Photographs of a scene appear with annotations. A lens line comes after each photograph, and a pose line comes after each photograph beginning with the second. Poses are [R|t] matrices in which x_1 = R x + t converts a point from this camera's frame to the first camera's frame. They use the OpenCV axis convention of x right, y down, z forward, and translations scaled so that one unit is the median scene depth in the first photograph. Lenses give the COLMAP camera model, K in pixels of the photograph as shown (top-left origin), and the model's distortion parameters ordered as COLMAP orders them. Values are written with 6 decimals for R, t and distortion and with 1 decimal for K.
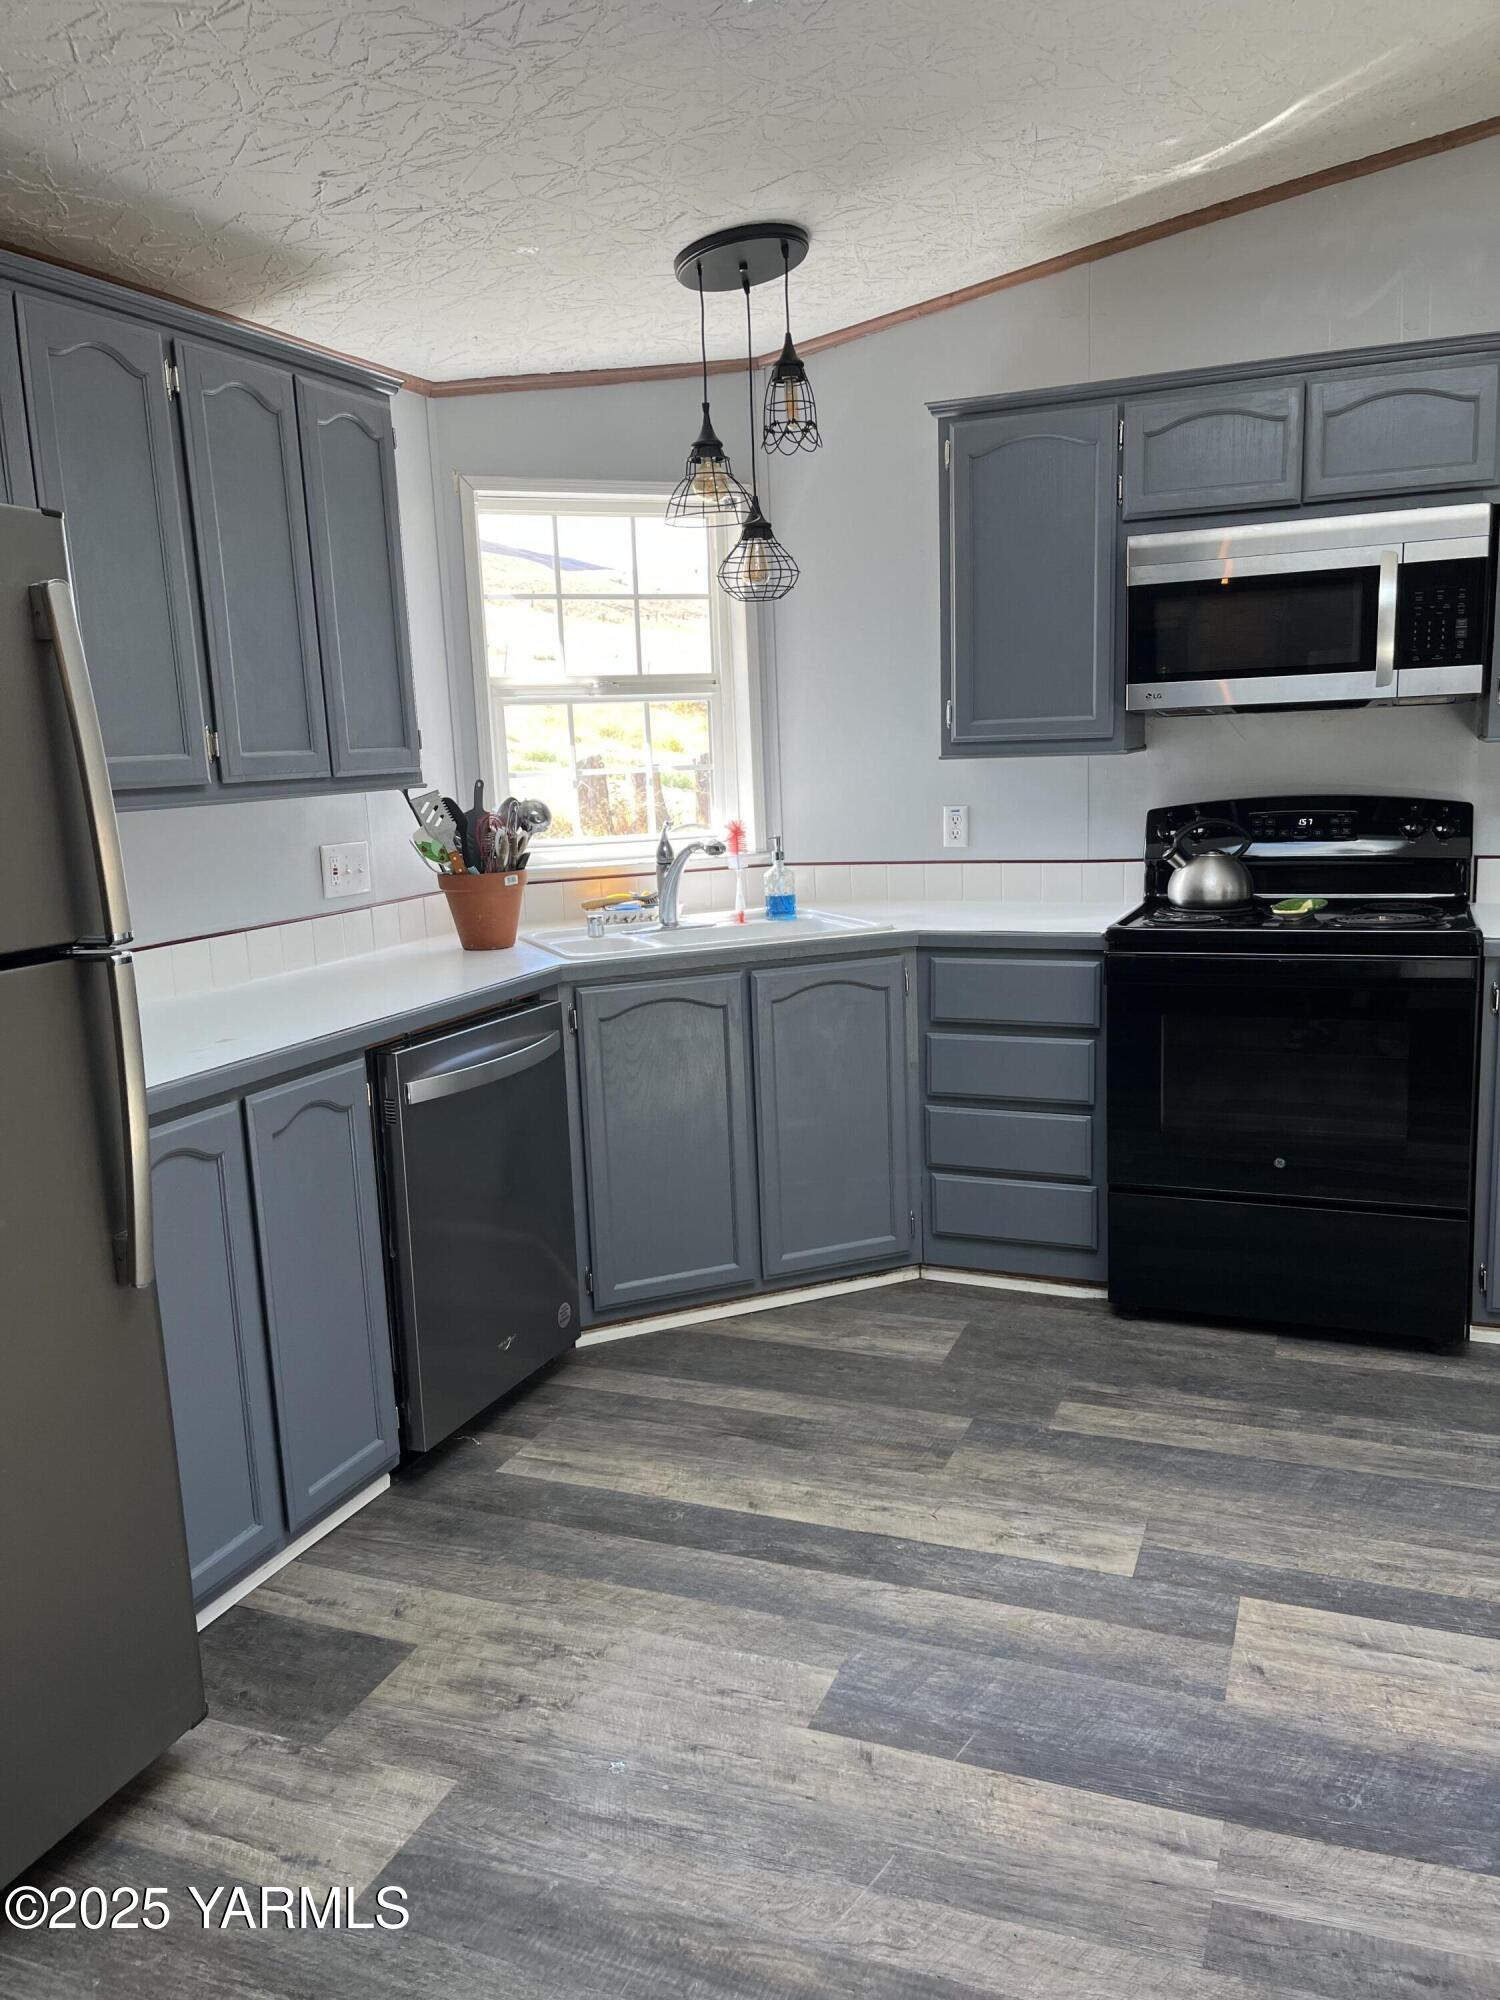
lens RADIAL K [[1521.6, 0, 747.9], [0, 1521.6, 1013.0], [0, 0, 1]] dist [0.091243, -0.119907]
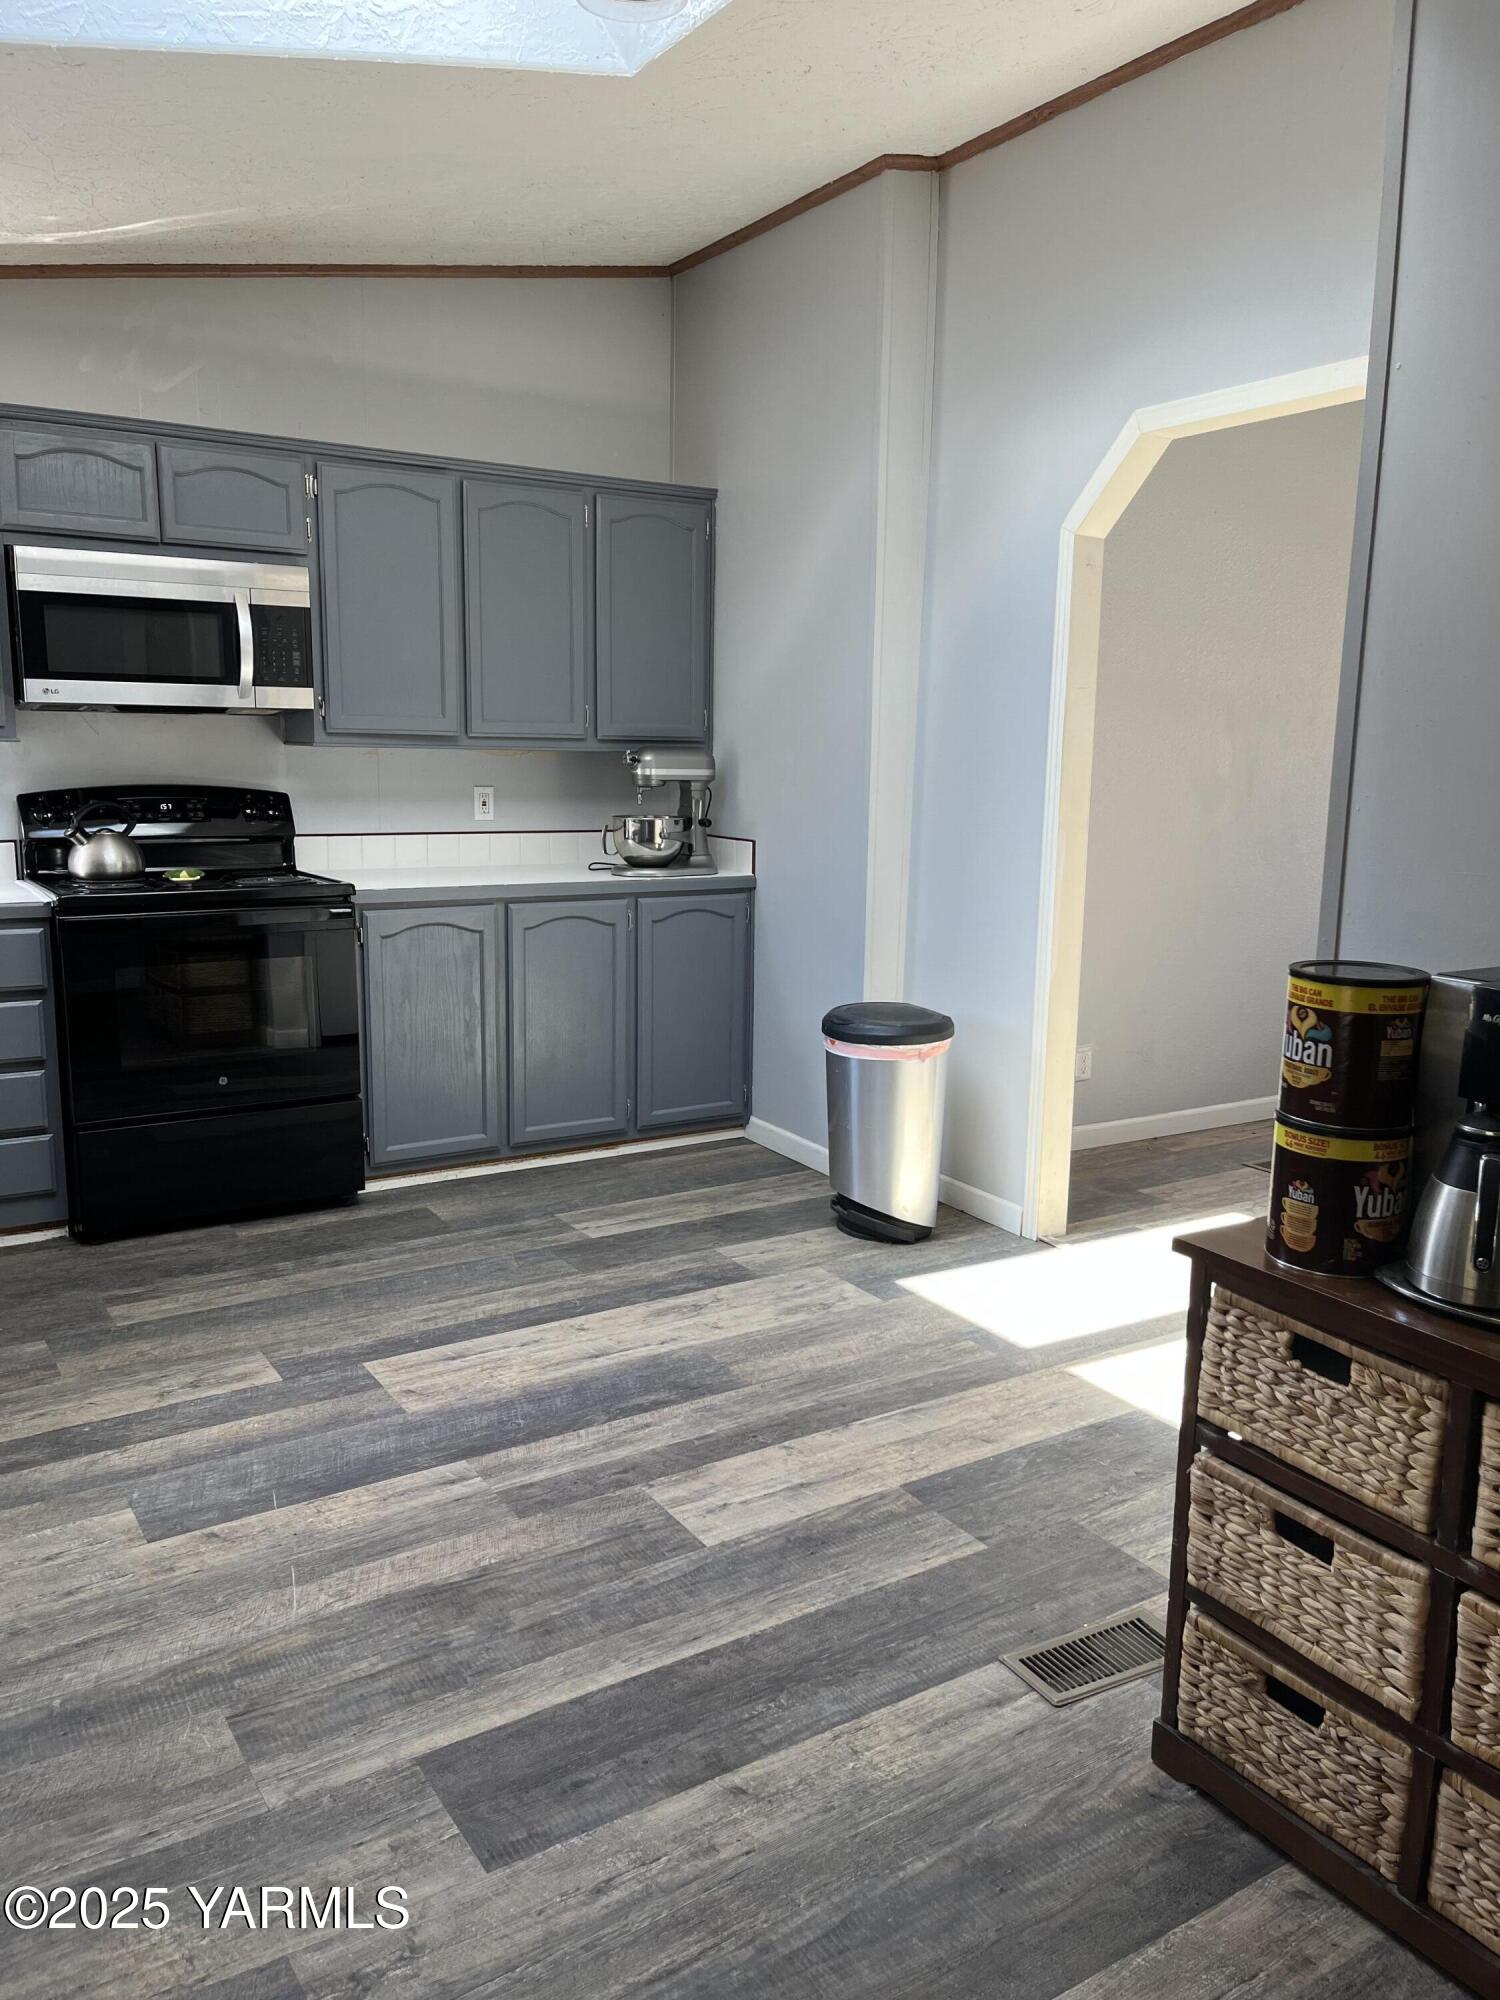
lens RADIAL K [[1519.5, 0, 765.8], [0, 1519.5, 1016.2], [0, 0, 1]] dist [0.066759, -0.088823]
pose [[0.574363, -0.101703, 0.812258, -0.404835], [0.108571, 0.992951, 0.047555, 0.036045], [-0.811369, 0.060874, 0.581356, -0.068864]]
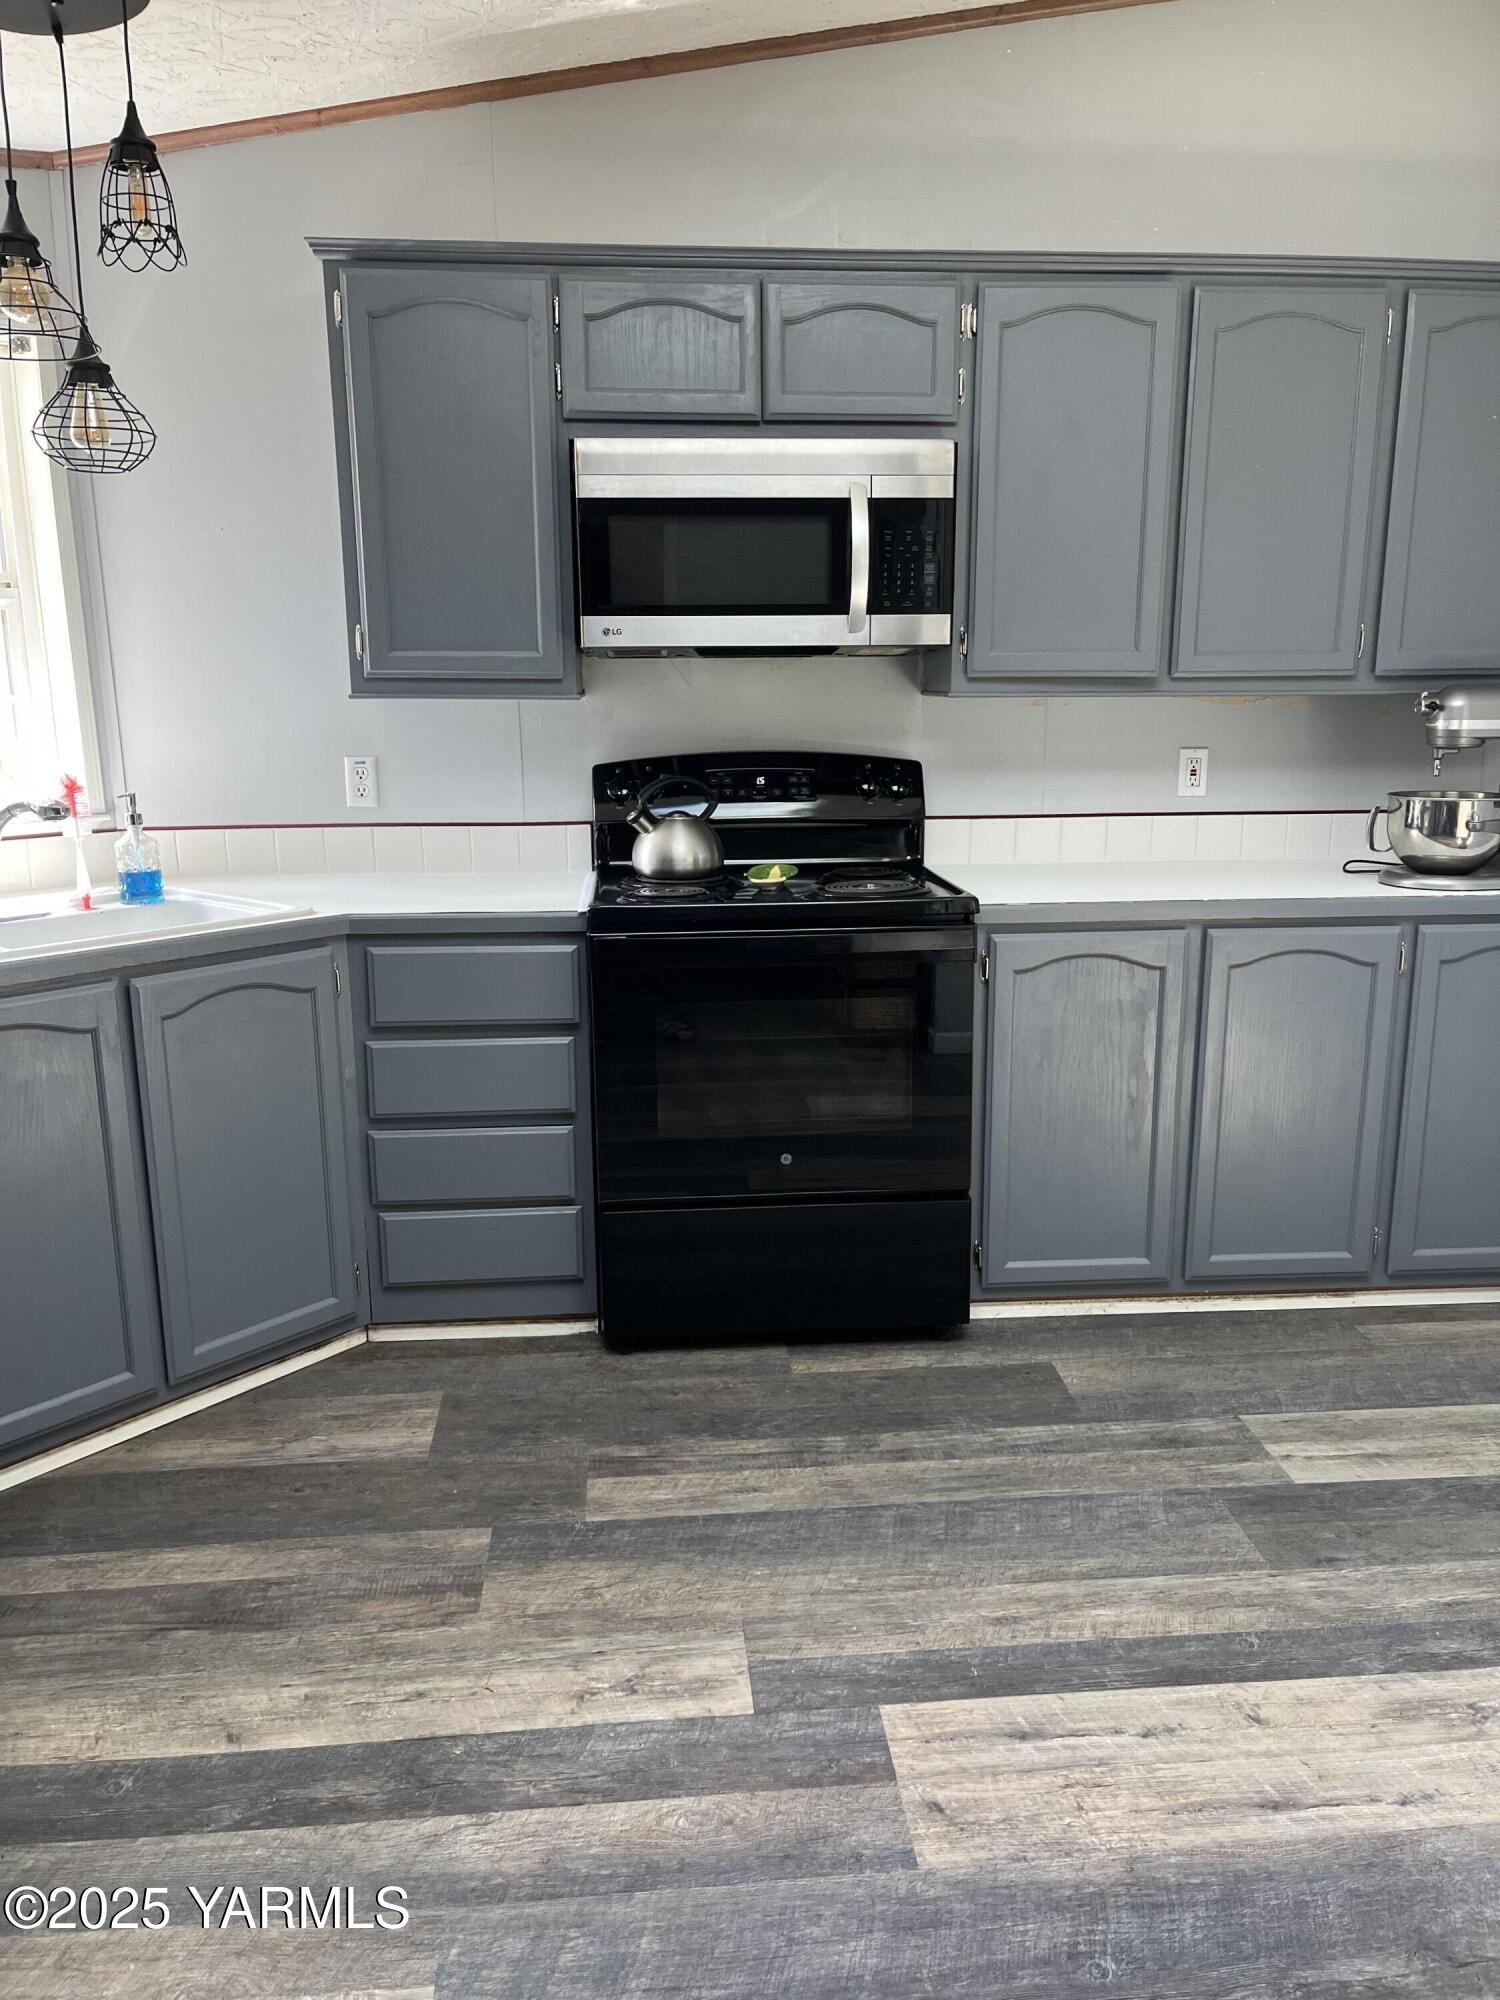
lens RADIAL K [[1519.5, 0, 765.8], [0, 1519.5, 1016.2], [0, 0, 1]] dist [0.066759, -0.088823]
pose [[0.888015, -0.069073, 0.454596, -0.067260], [0.053928, 0.997475, 0.046218, -0.029389], [-0.456641, -0.016527, 0.889498, 0.217188]]
